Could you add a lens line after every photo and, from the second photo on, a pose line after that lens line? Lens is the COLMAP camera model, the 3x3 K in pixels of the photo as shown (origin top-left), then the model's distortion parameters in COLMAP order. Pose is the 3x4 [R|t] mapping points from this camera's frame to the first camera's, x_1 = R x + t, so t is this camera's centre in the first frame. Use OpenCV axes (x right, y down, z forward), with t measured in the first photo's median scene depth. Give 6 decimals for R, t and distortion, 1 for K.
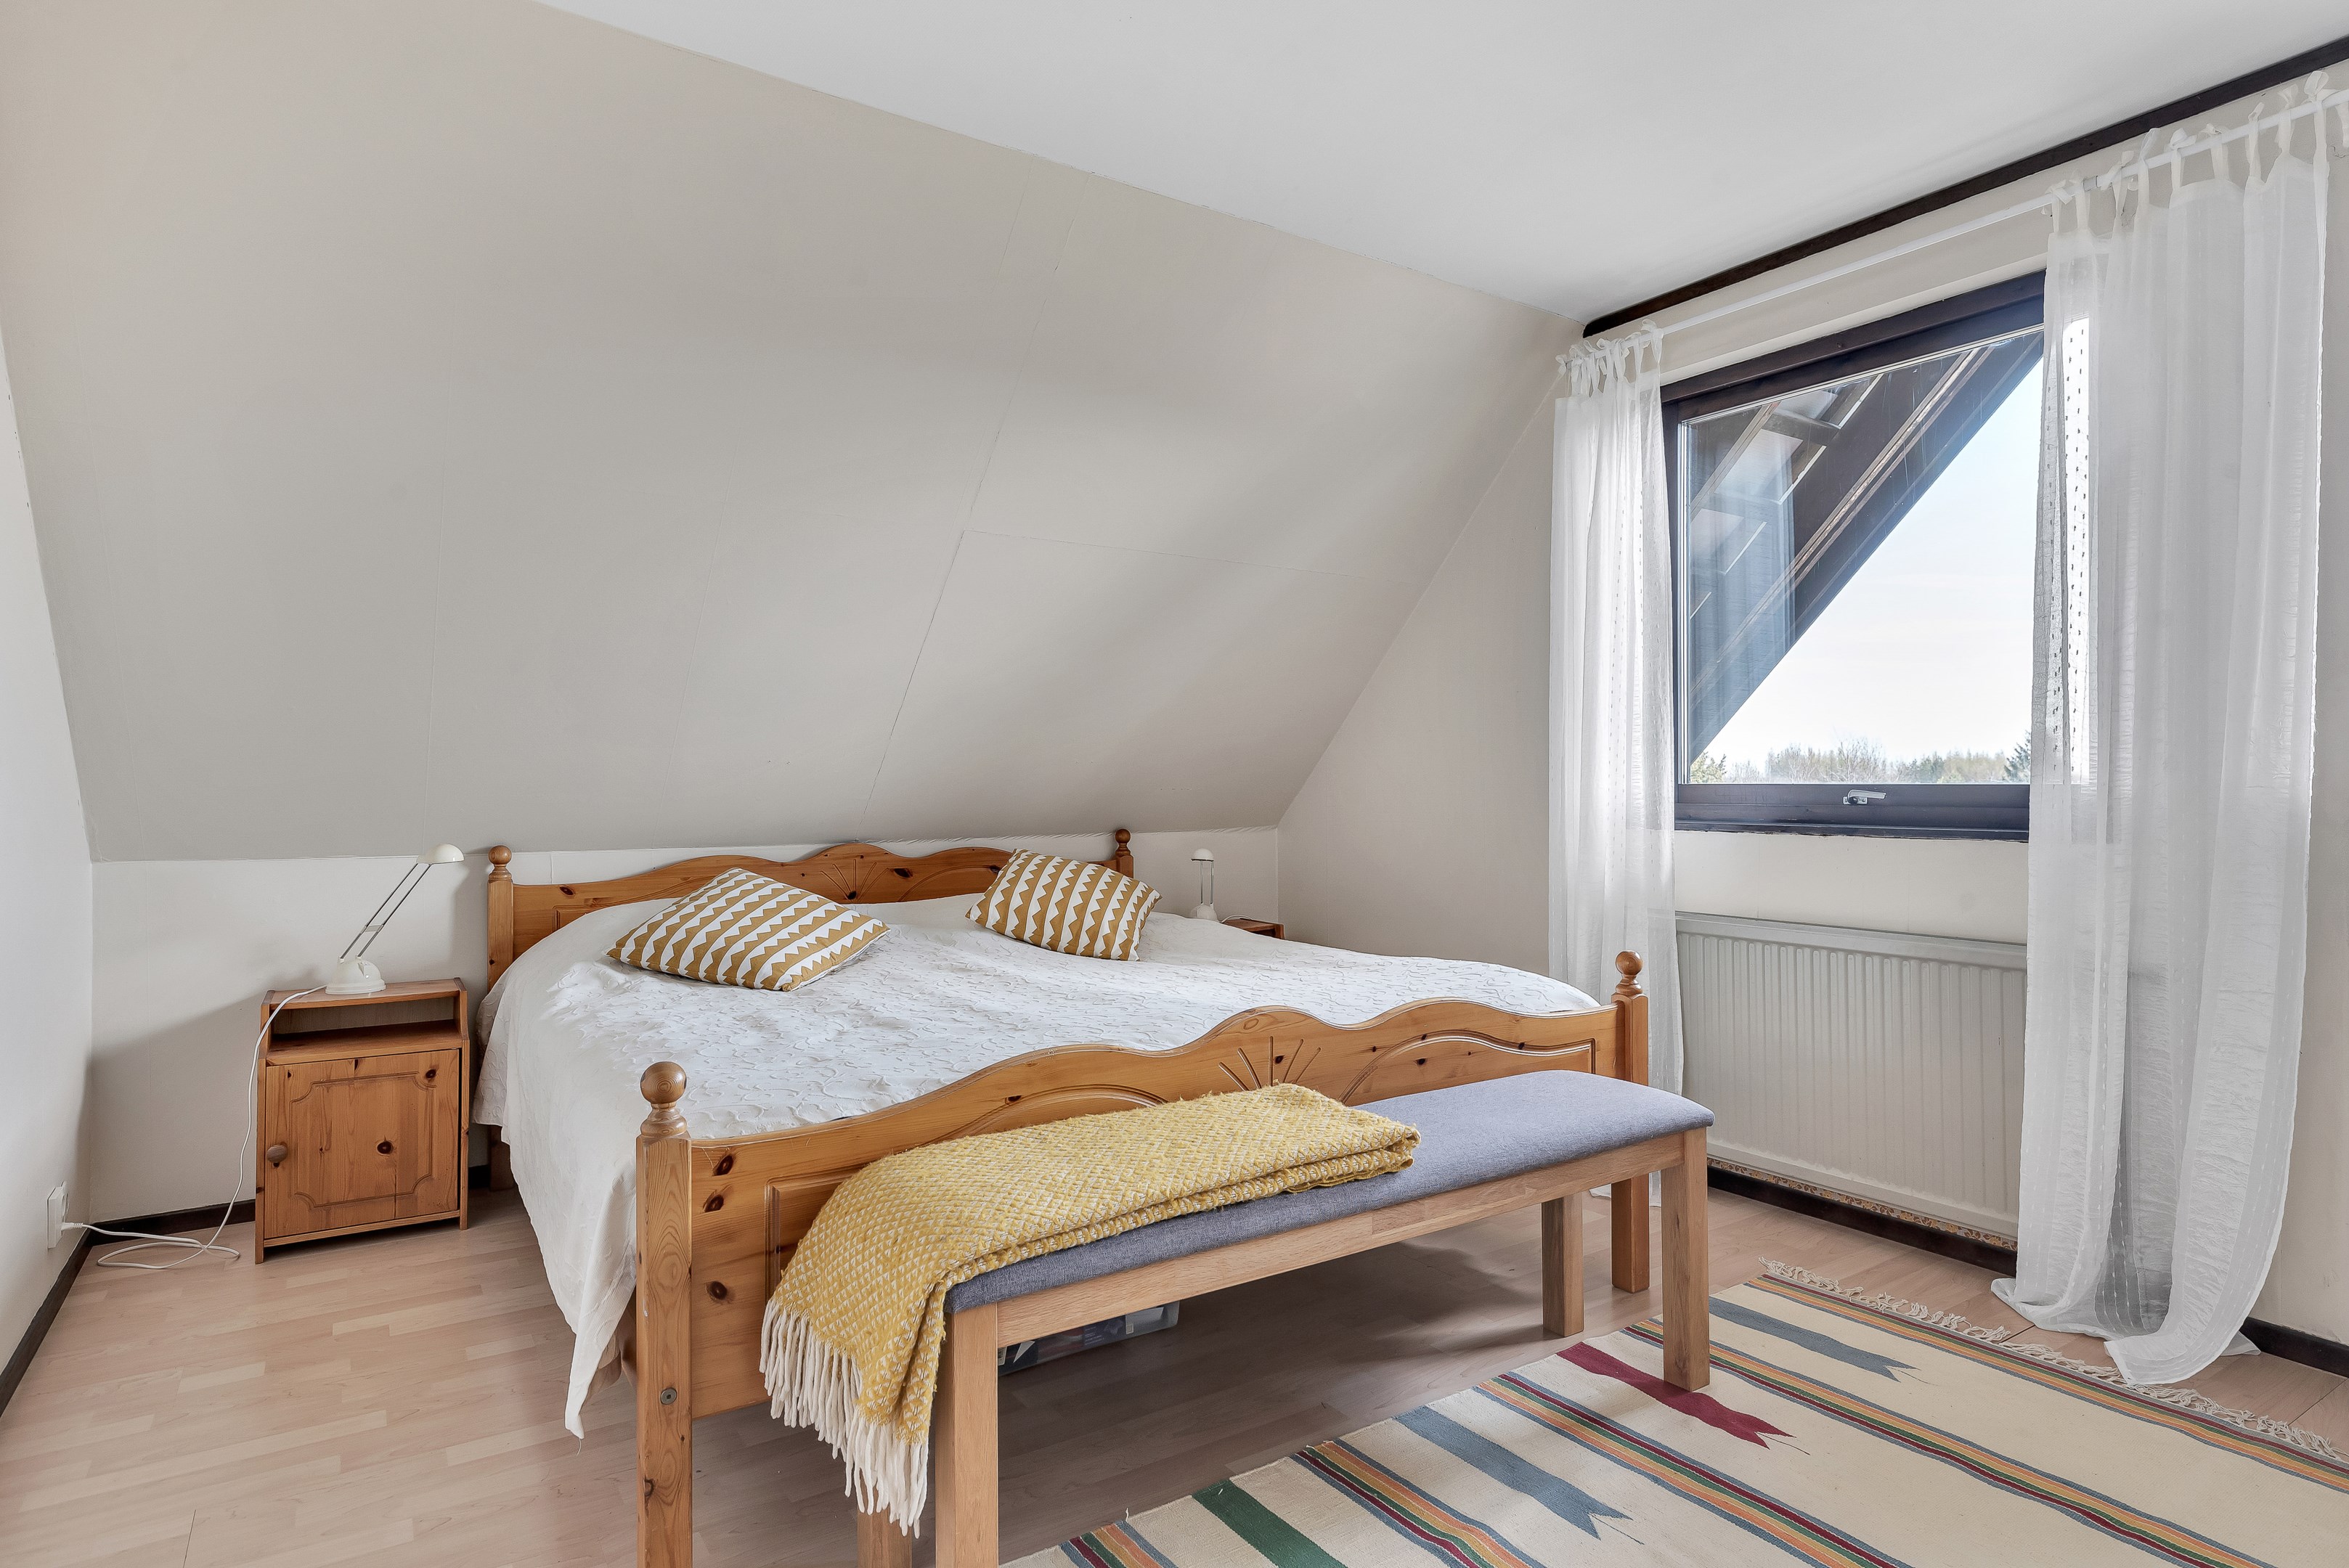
lens RADIAL K [[1255.7, 0, 1221.2], [0, 1255.7, 775.1], [0, 0, 1]] dist [0.003338, 0.001151]
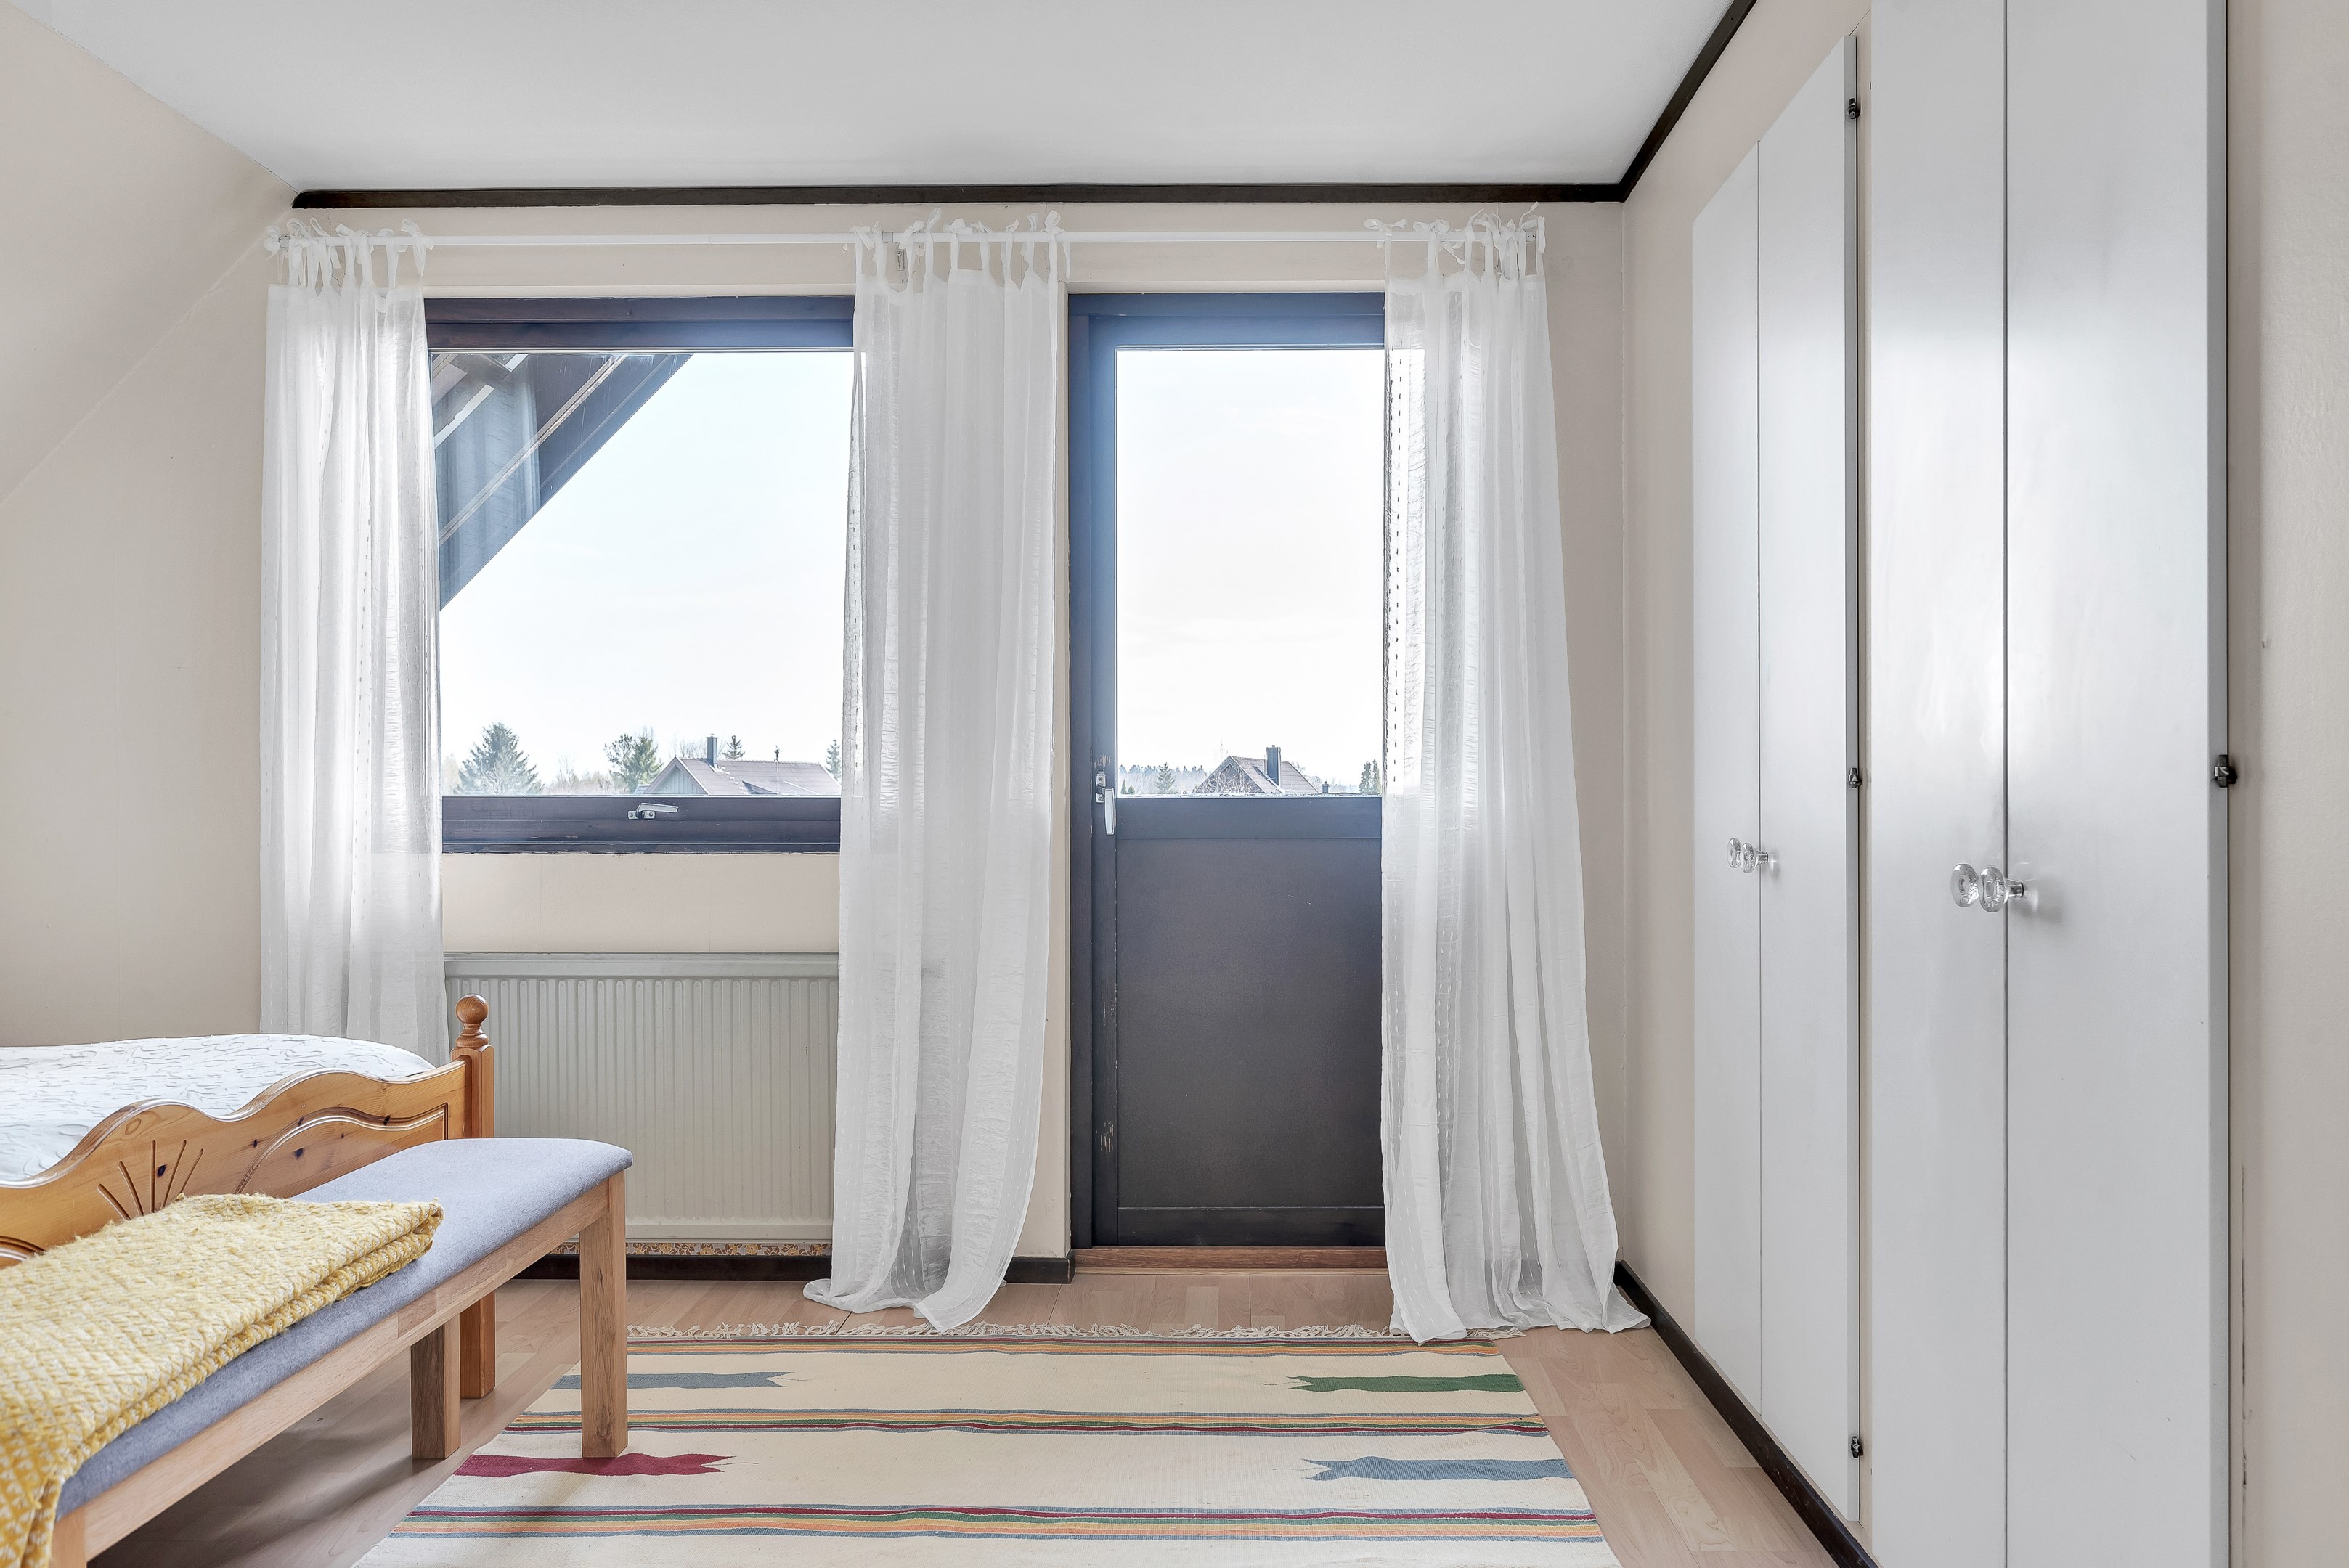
lens RADIAL K [[1601.7, 0, 1241.2], [0, 1601.7, 775.7], [0, 0, 1]] dist [-0.002811, -0.001117]
pose [[0.584951, 0.012402, 0.810974, -0.255351], [-0.008200, 0.999922, -0.009378, -0.001221], [-0.811027, -0.001164, 0.585007, -0.045399]]
